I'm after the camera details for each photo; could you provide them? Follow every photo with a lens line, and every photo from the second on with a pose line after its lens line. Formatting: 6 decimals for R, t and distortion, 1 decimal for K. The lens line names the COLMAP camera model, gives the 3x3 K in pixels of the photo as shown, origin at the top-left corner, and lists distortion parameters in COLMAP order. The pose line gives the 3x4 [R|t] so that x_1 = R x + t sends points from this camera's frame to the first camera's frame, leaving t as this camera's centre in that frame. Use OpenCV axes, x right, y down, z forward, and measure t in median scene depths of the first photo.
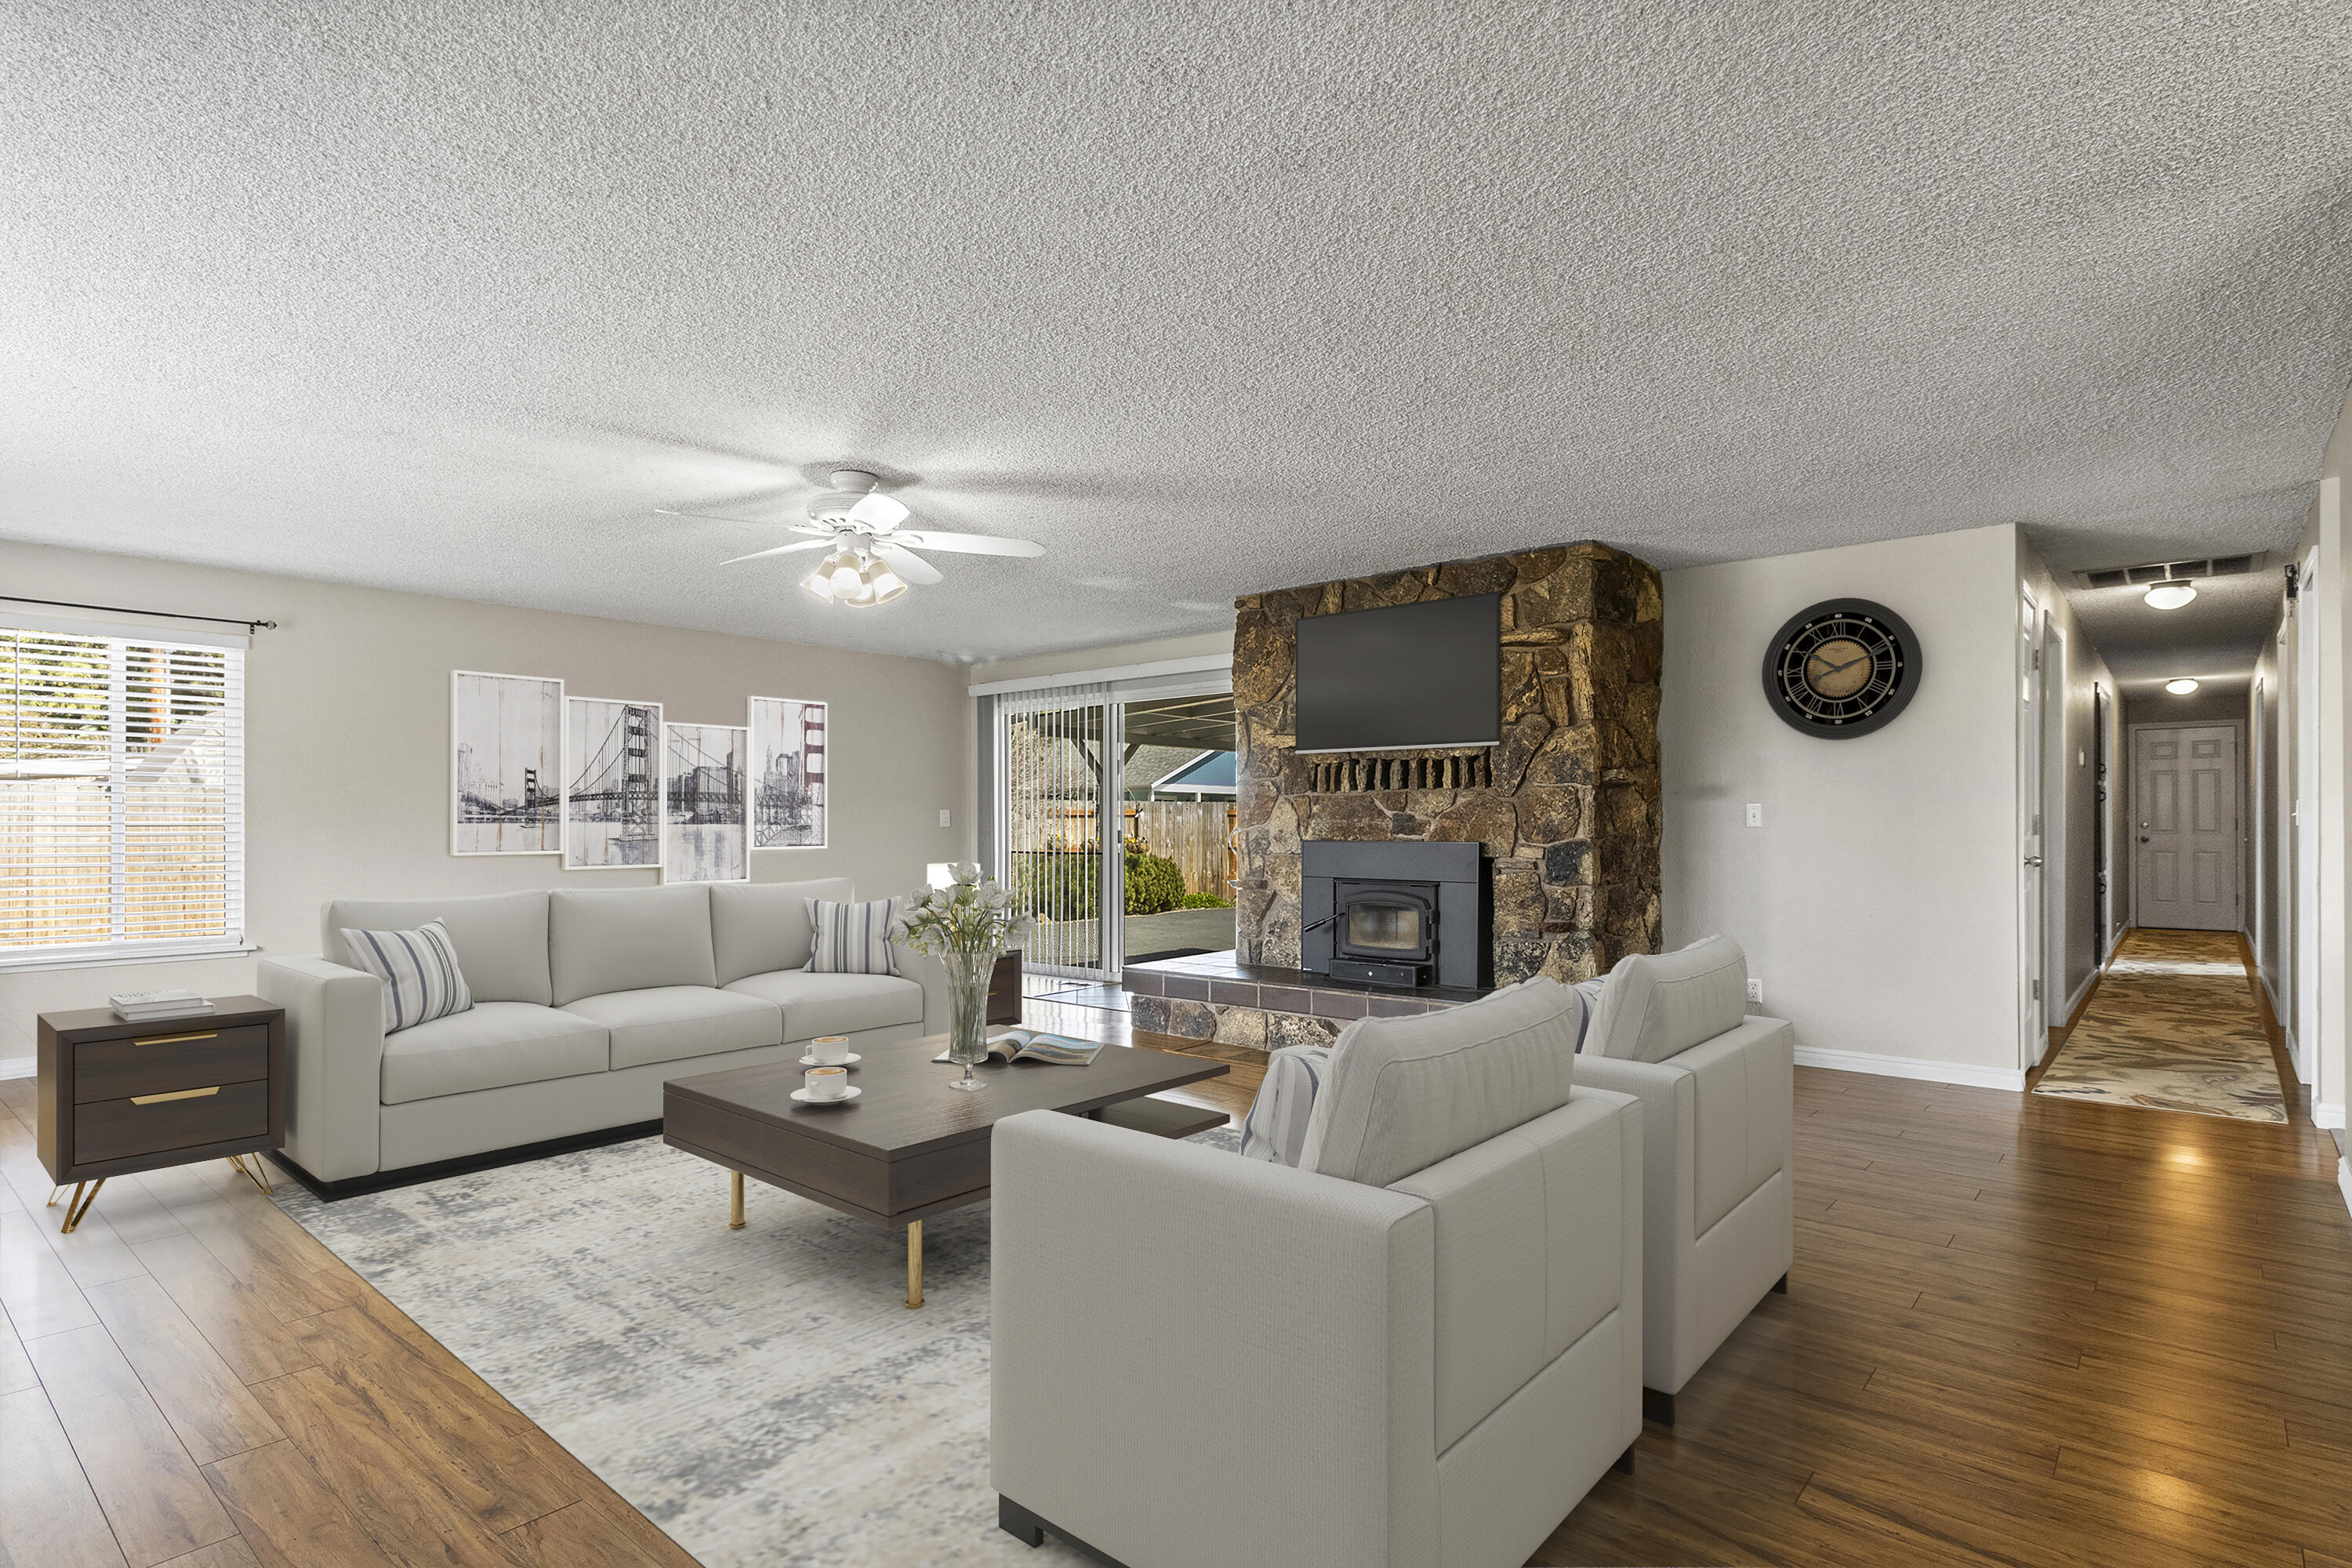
lens RADIAL K [[1187.4, 0, 1173.4], [0, 1187.4, 825.0], [0, 0, 1]] dist [0.003145, 0.000575]
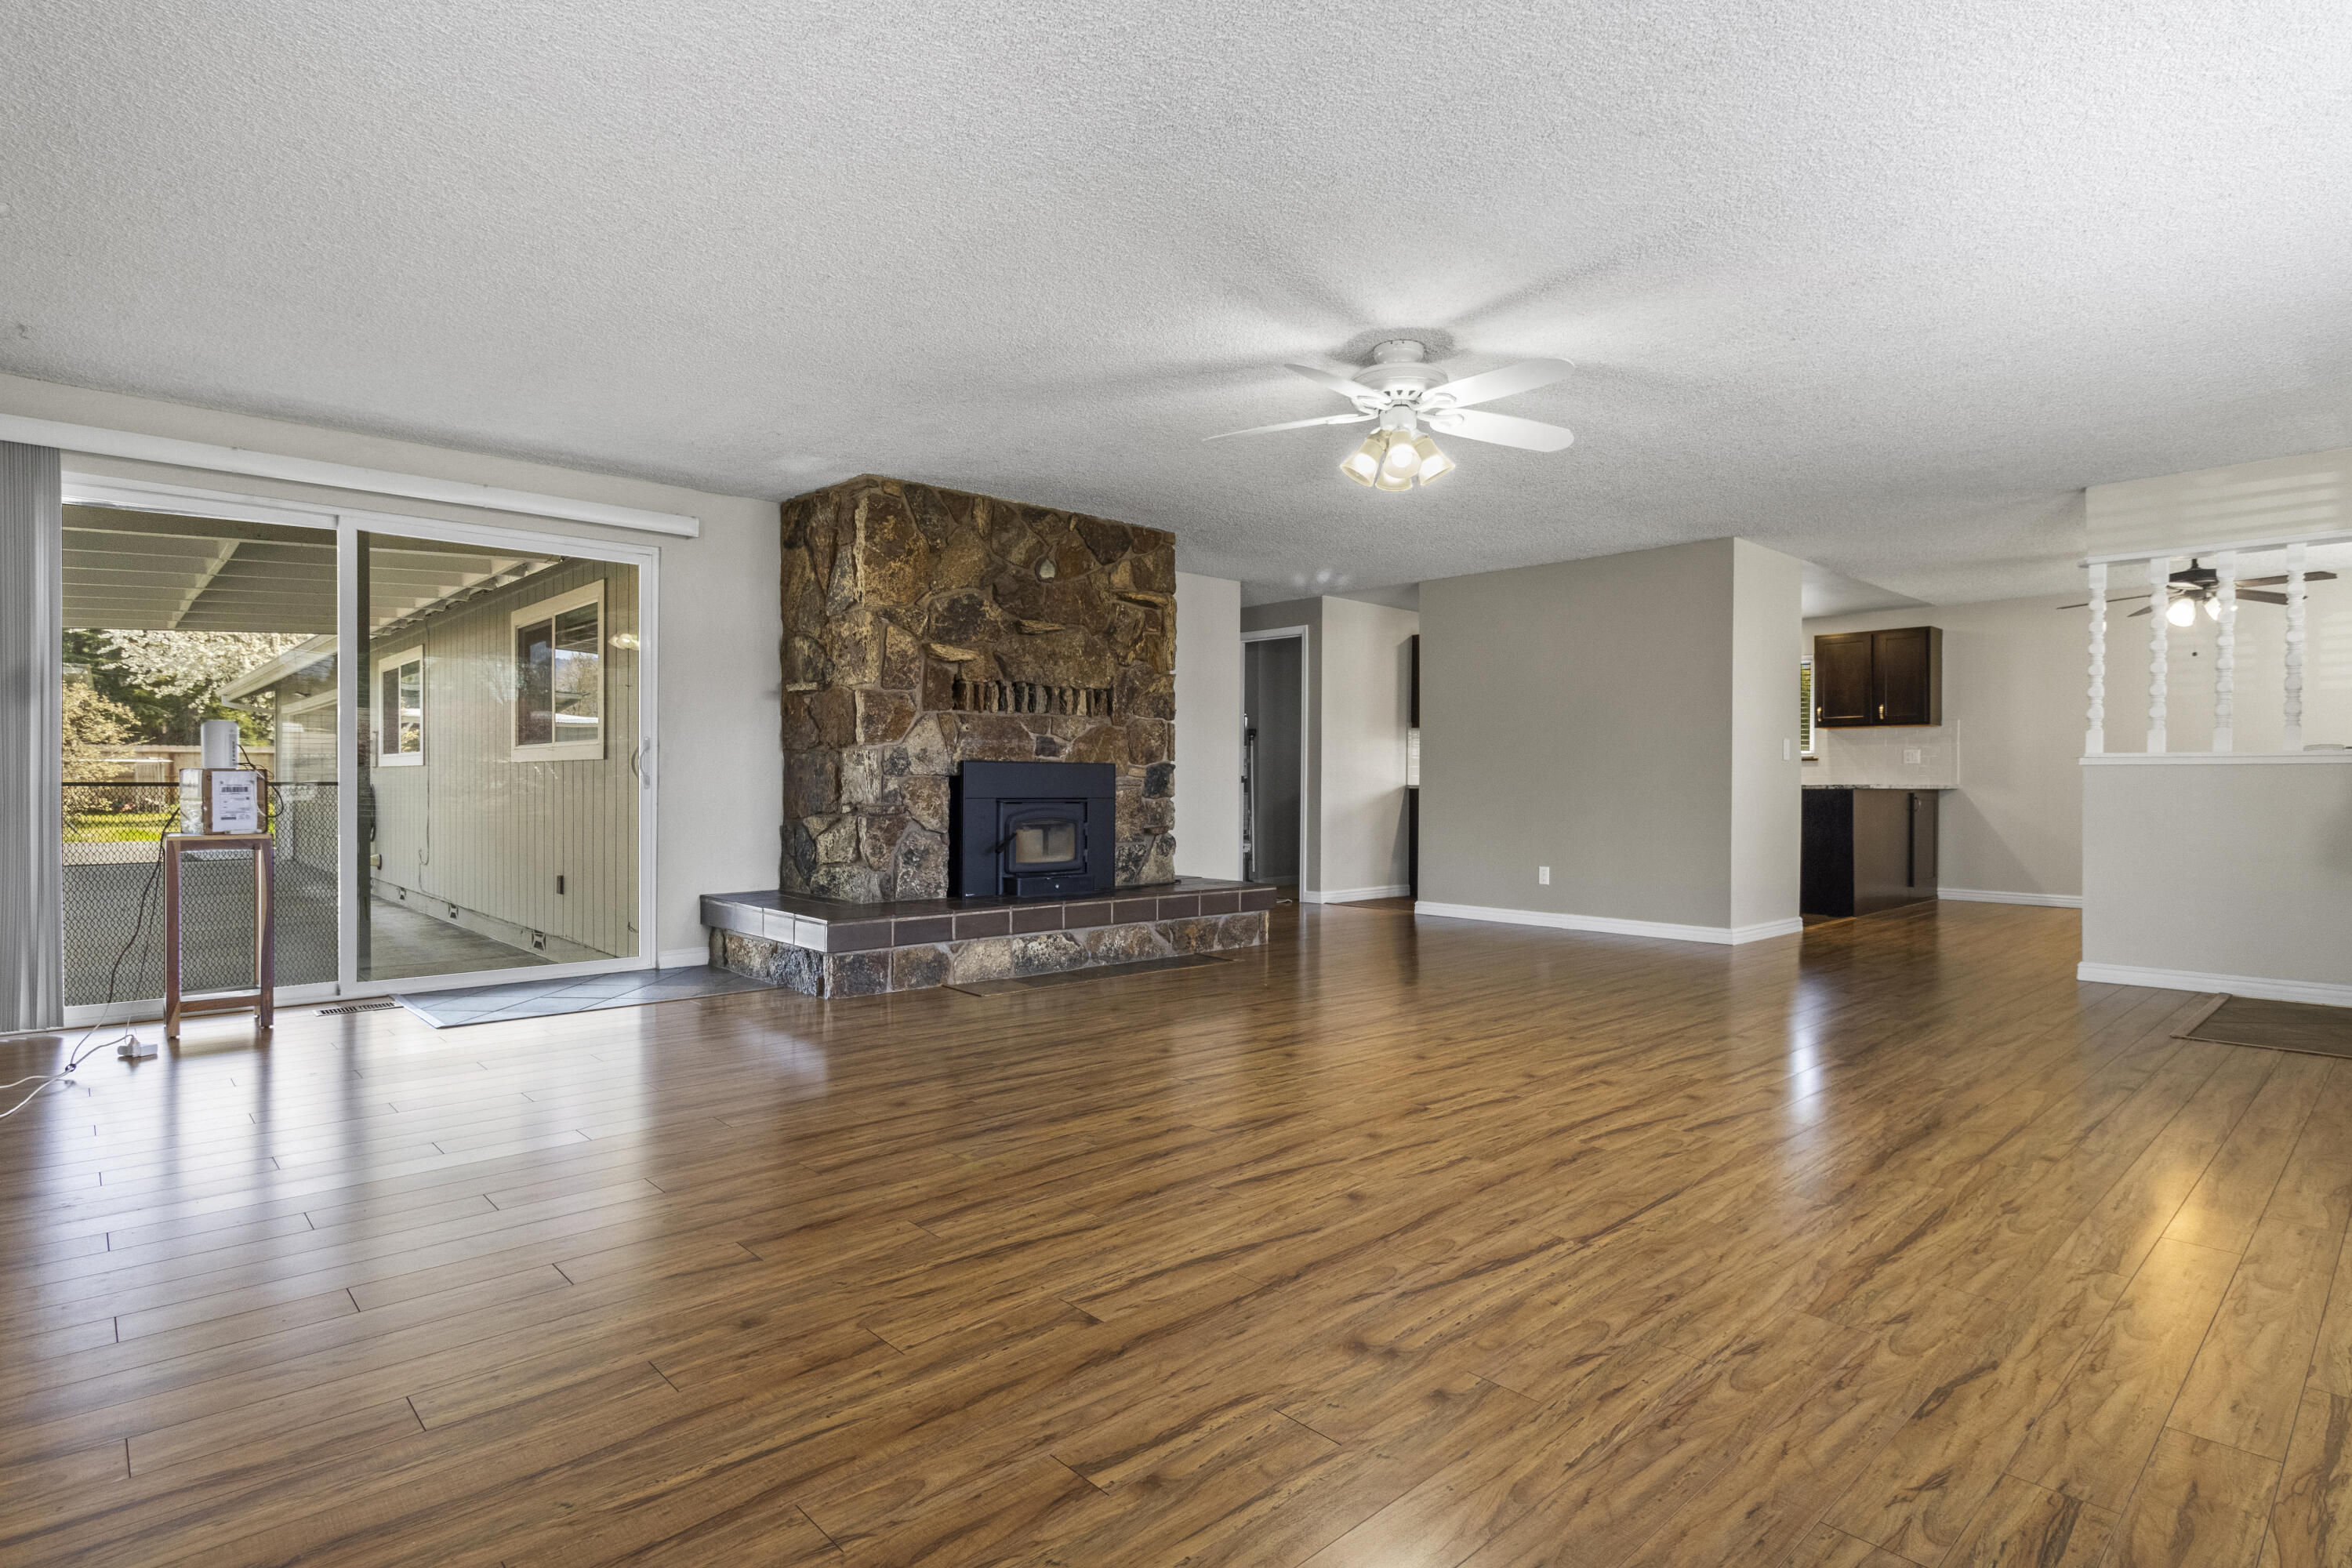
lens RADIAL K [[1202.5, 0, 1181.8], [0, 1202.5, 788.8], [0, 0, 1]] dist [-0.000463, -0.000175]
pose [[0.096784, -0.002146, 0.995303, -0.856039], [-0.003327, 0.999991, 0.002479, 0.033833], [-0.995300, -0.003551, 0.096777, 0.754164]]
